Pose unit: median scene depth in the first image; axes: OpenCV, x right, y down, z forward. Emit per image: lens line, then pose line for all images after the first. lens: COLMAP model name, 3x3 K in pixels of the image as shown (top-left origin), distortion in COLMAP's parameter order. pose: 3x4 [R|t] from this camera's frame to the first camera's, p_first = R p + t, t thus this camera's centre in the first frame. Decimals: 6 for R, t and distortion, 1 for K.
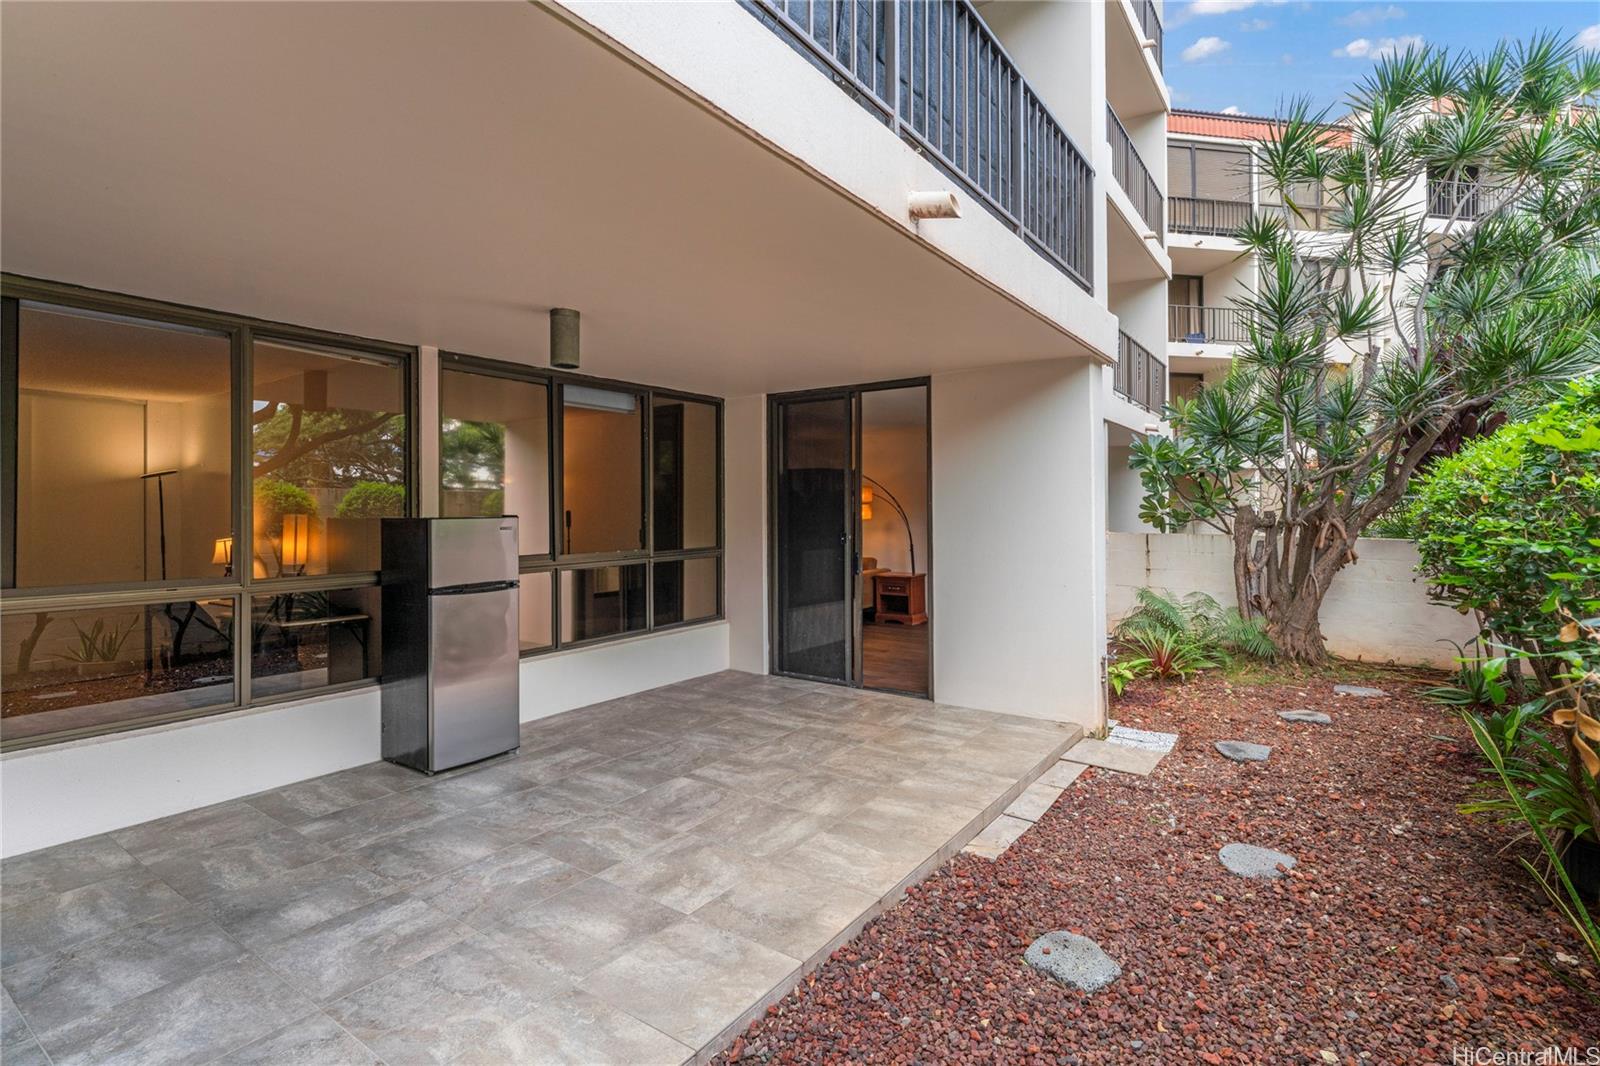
lens RADIAL K [[775.2, 0, 801.7], [0, 775.2, 517.3], [0, 0, 1]] dist [-0.000367, 0.000092]
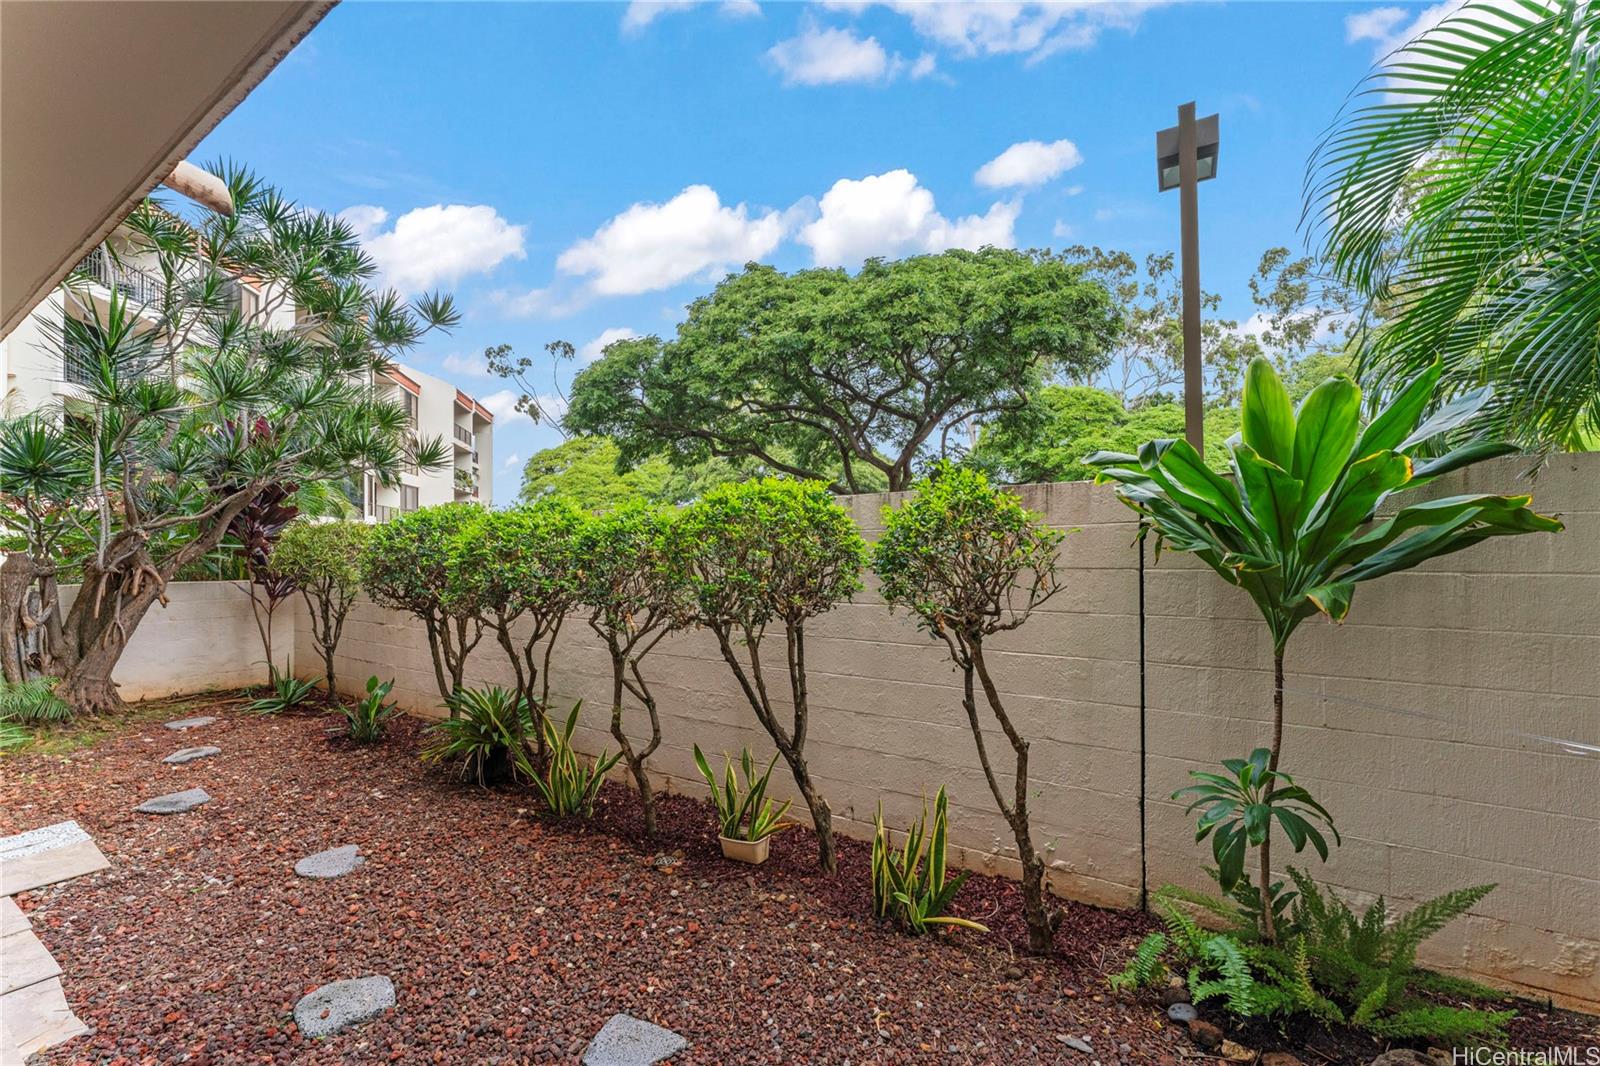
lens RADIAL K [[646.8, 0, 800.1], [0, 646.8, 544.1], [0, 0, 1]] dist [-0.000663, -0.000341]
pose [[-0.045055, 0.008917, 0.998945, -0.335562], [0.012178, 0.999891, -0.008377, -0.013391], [-0.998910, 0.011788, -0.045159, 0.270455]]
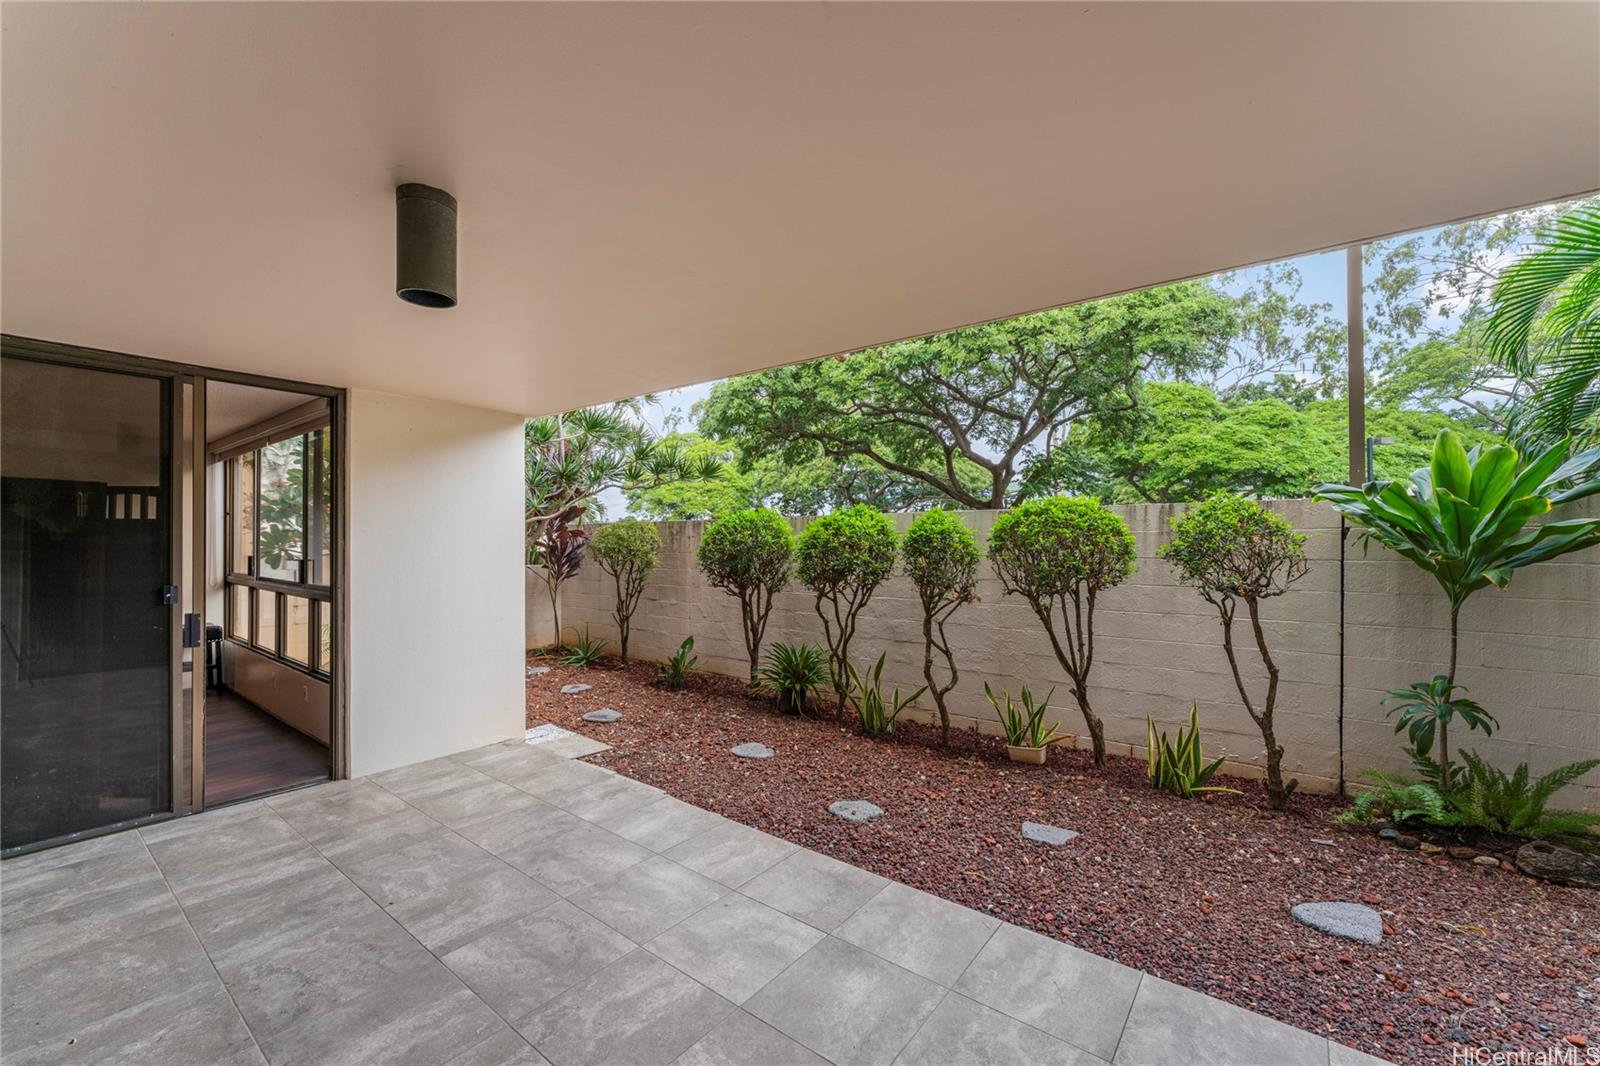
lens RADIAL K [[646.8, 0, 800.3], [0, 646.8, 539.8], [0, 0, 1]] dist [-0.000663, -0.000341]
pose [[0.045731, 0.003278, 0.998948, -0.694738], [0.005659, 0.999978, -0.003540, -0.020780], [-0.998938, 0.005815, 0.045711, 0.660462]]
